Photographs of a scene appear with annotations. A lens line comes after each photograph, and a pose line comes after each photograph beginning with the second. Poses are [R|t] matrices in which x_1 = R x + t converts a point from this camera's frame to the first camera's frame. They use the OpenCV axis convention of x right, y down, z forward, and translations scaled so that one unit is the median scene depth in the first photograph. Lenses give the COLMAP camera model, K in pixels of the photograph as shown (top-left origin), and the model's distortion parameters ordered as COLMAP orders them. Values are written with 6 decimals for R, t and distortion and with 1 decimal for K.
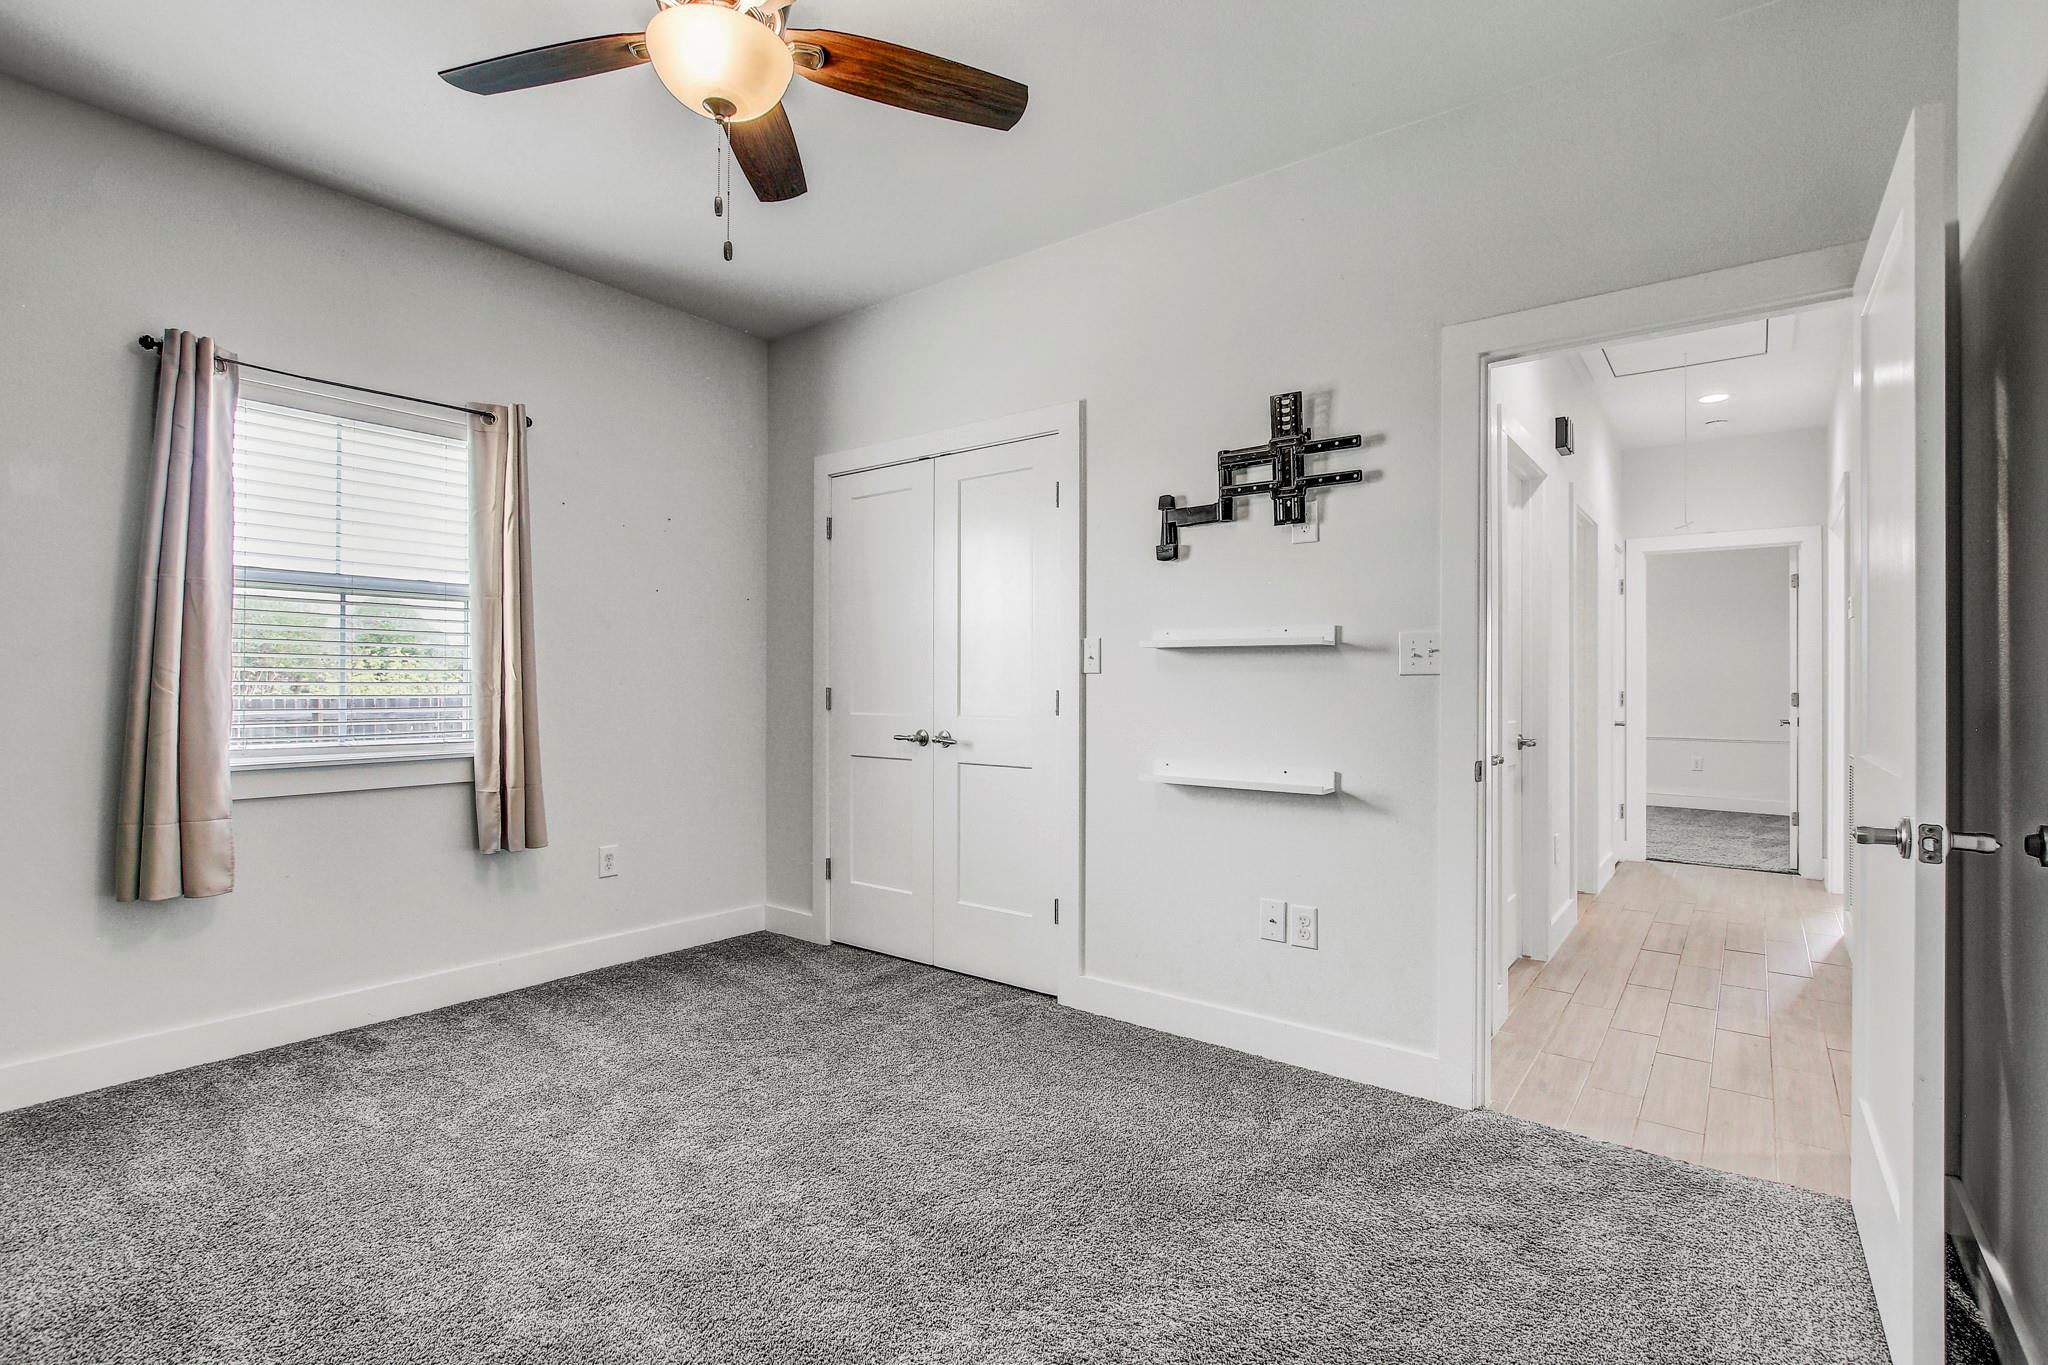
lens RADIAL K [[945.0, 0, 1024.0], [0, 945.0, 682.5], [0, 0, 1]] dist [-0.012411, 0.000324]
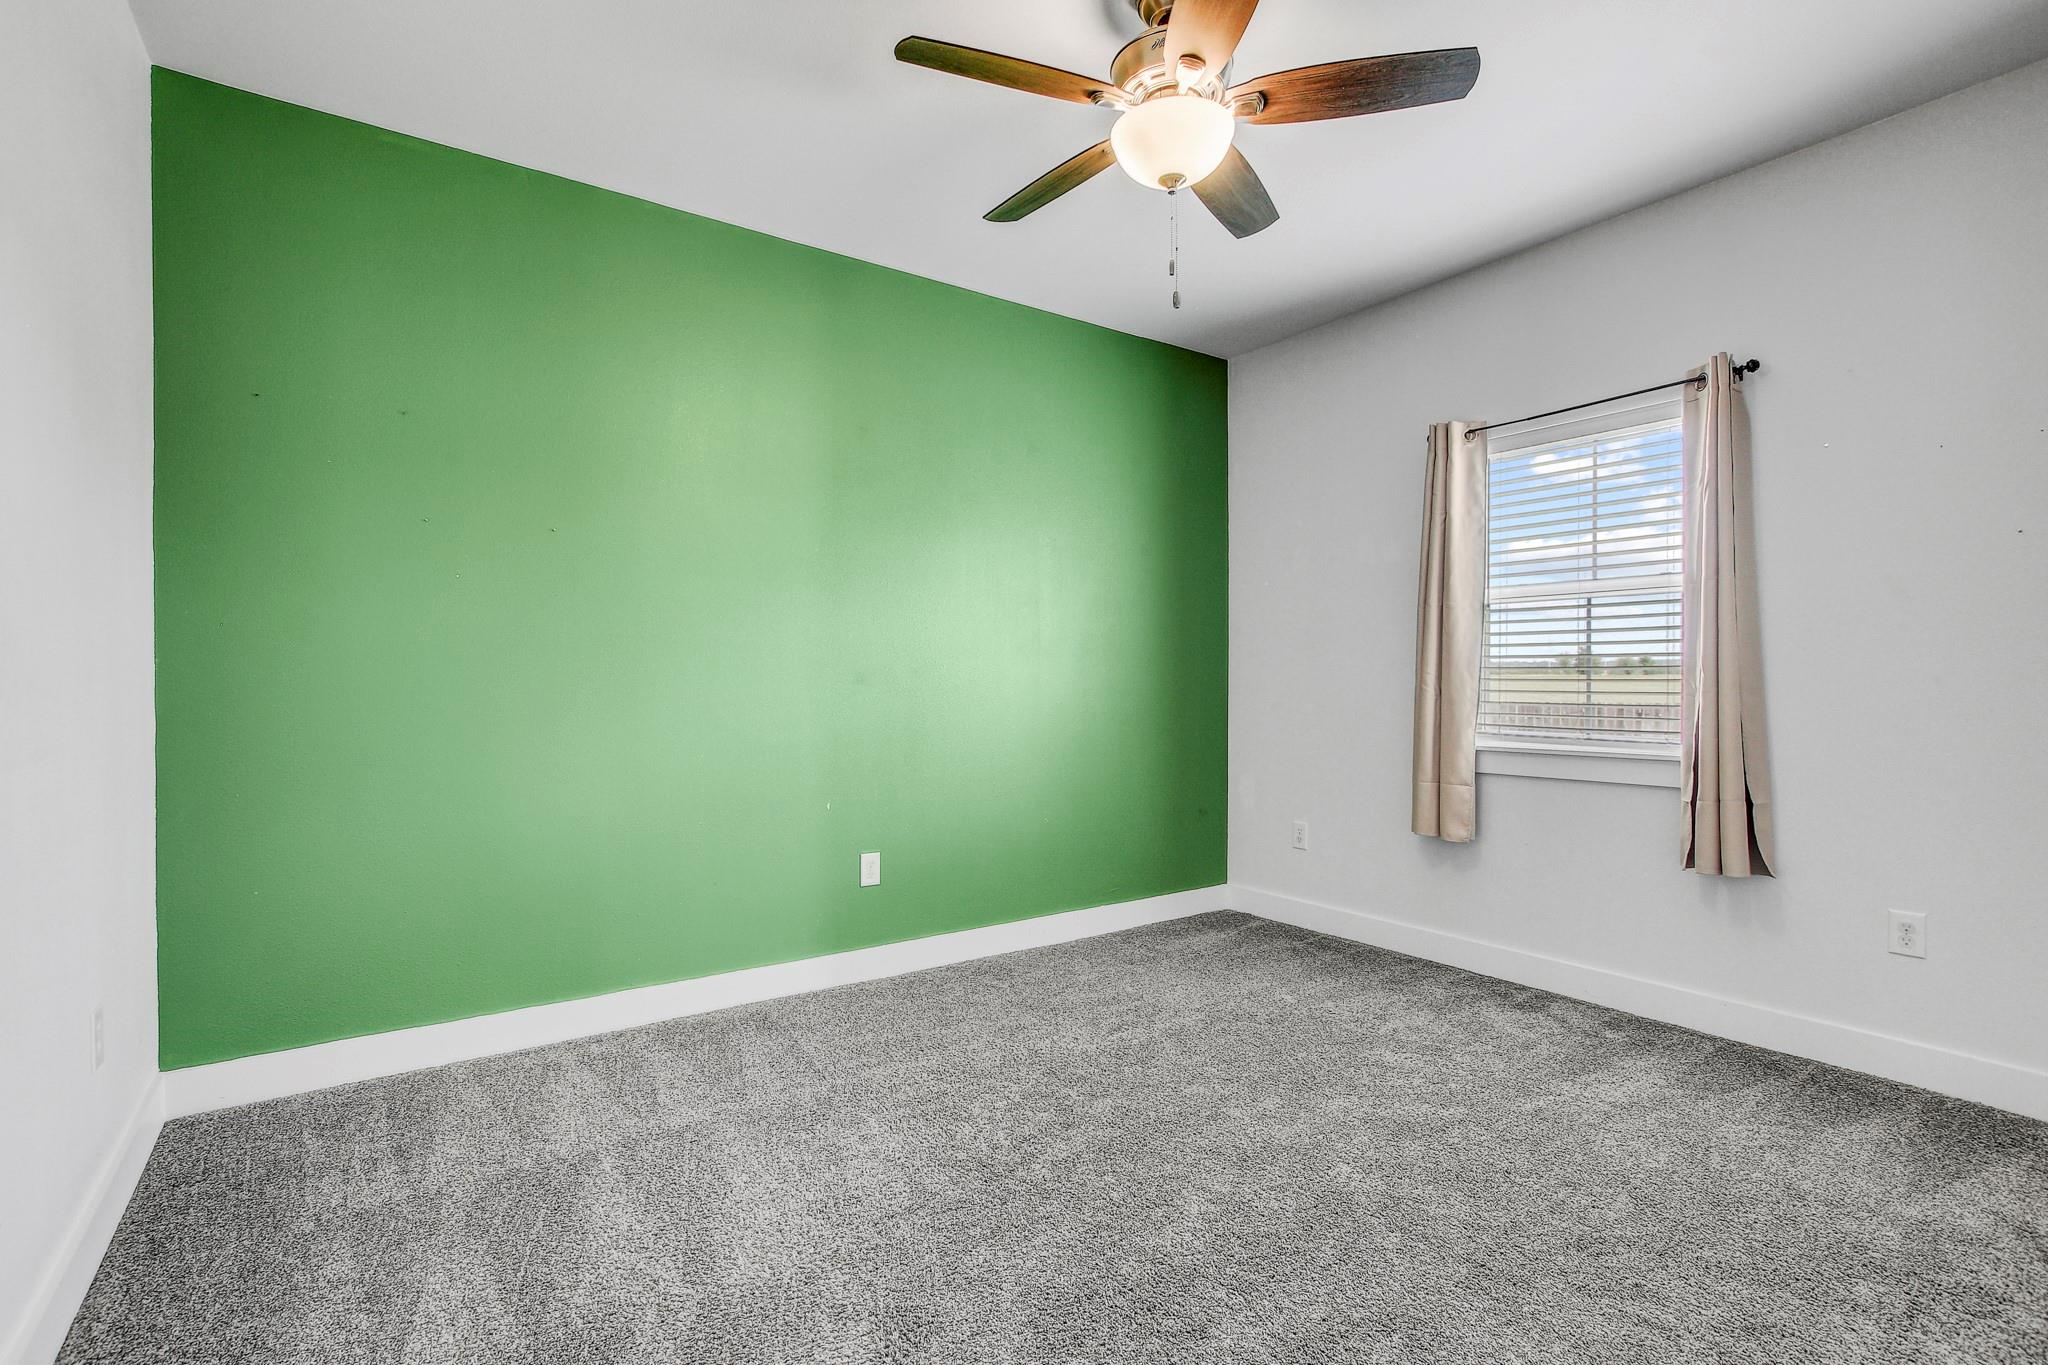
lens RADIAL K [[945.0, 0, 1024.0], [0, 945.0, 682.5], [0, 0, 1]] dist [-0.012411, 0.000324]
pose [[-0.304374, -0.005977, -0.952534, 0.515882], [-0.001359, 0.999982, -0.005841, 0.010308], [0.952552, -0.000483, -0.304377, 0.723543]]
